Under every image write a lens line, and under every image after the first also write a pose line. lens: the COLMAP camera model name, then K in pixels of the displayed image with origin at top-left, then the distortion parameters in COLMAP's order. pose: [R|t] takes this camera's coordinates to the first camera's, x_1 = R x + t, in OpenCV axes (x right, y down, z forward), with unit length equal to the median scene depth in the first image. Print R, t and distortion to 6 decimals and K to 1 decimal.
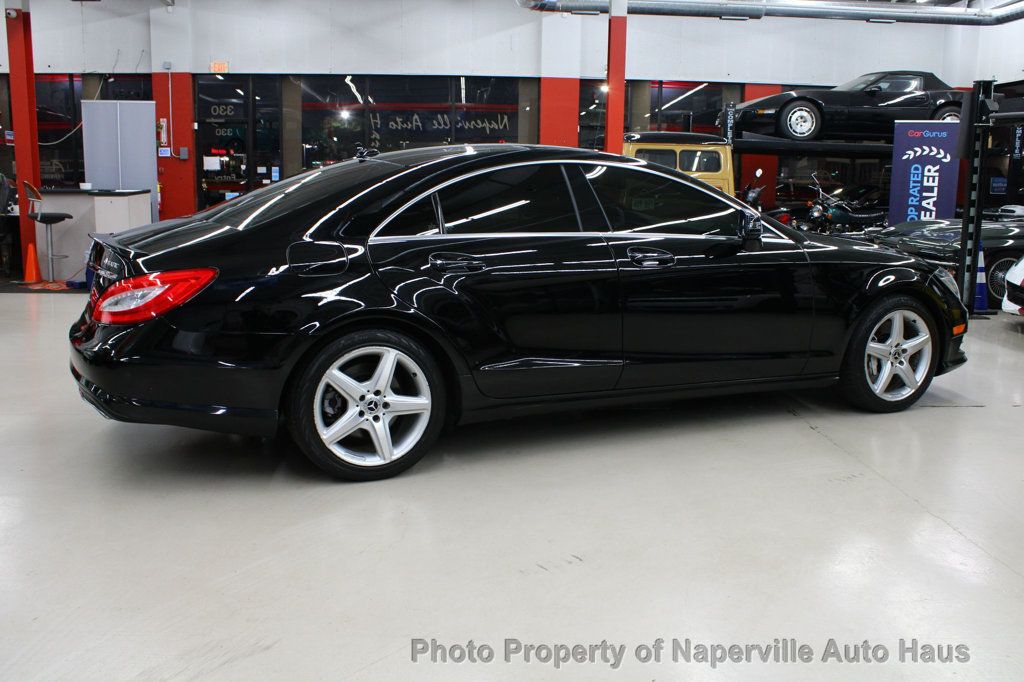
lens RADIAL K [[961.5, 0, 512.0], [0, 961.5, 341.0], [0, 0, 1]] dist [-0.151332, 0.159750]
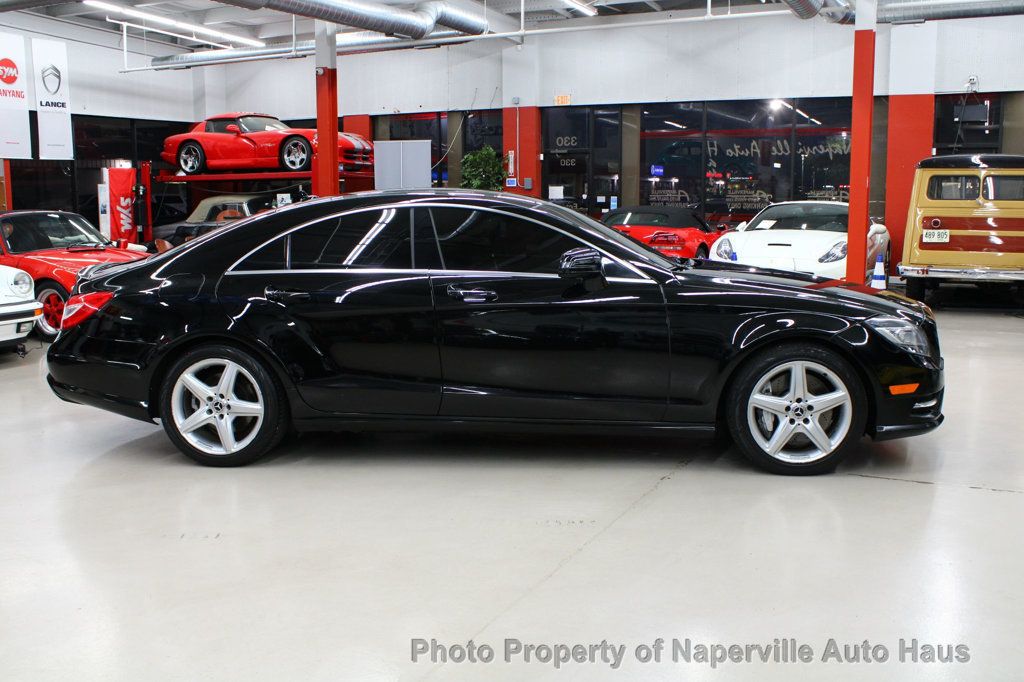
lens RADIAL K [[1036.3, 0, 512.0], [0, 1036.3, 341.0], [0, 0, 1]] dist [-0.146914, 0.180476]
pose [[0.869008, 0.052874, -0.491964, 0.641584], [-0.070170, 0.997394, -0.016753, -0.016225], [0.489797, 0.049080, 0.870454, 0.019144]]
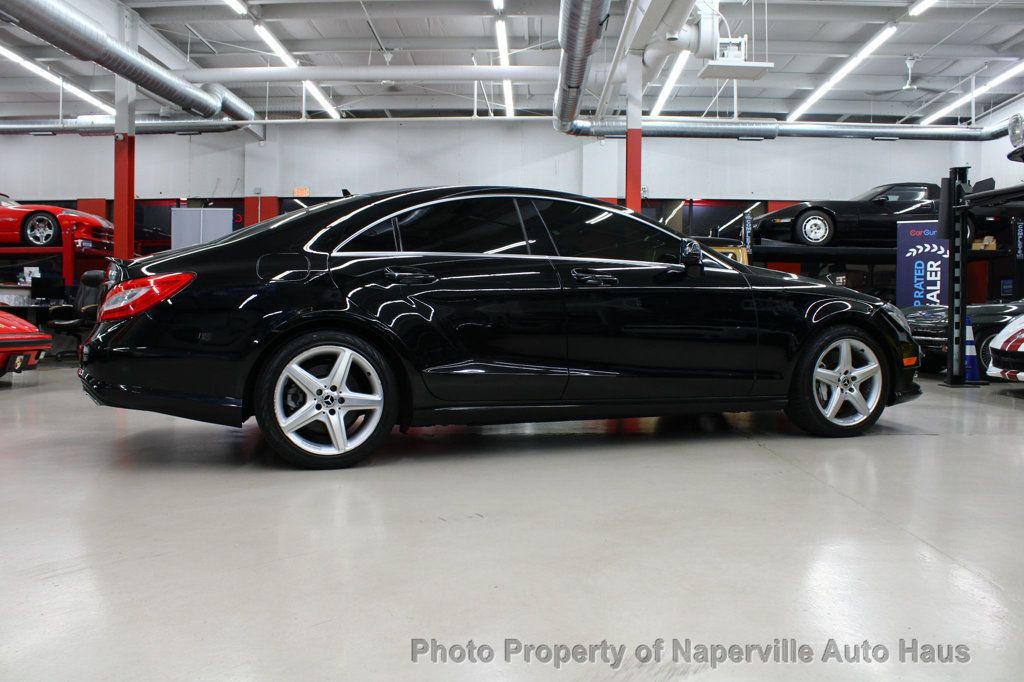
lens RADIAL K [[874.6, 0, 512.0], [0, 874.6, 341.0], [0, 0, 1]] dist [-0.165669, 0.156725]
pose [[0.996076, -0.002588, -0.088460, 0.118983], [-0.009769, 0.990247, -0.138978, 0.105774], [0.087957, 0.139296, 0.986337, 0.012885]]
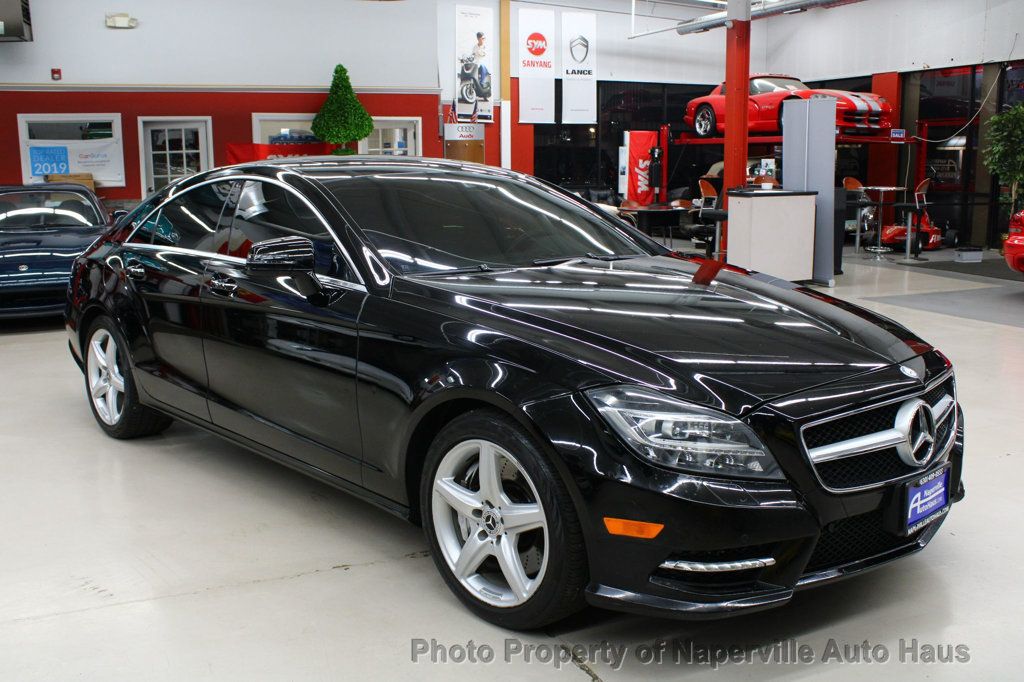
lens RADIAL K [[984.4, 0, 512.0], [0, 984.4, 341.0], [0, 0, 1]] dist [-0.153688, 0.179413]
pose [[0.342513, 0.155899, -0.926488, 0.913868], [-0.153534, 0.982168, 0.108508, -0.149742], [0.926883, 0.105082, 0.360341, 0.791012]]
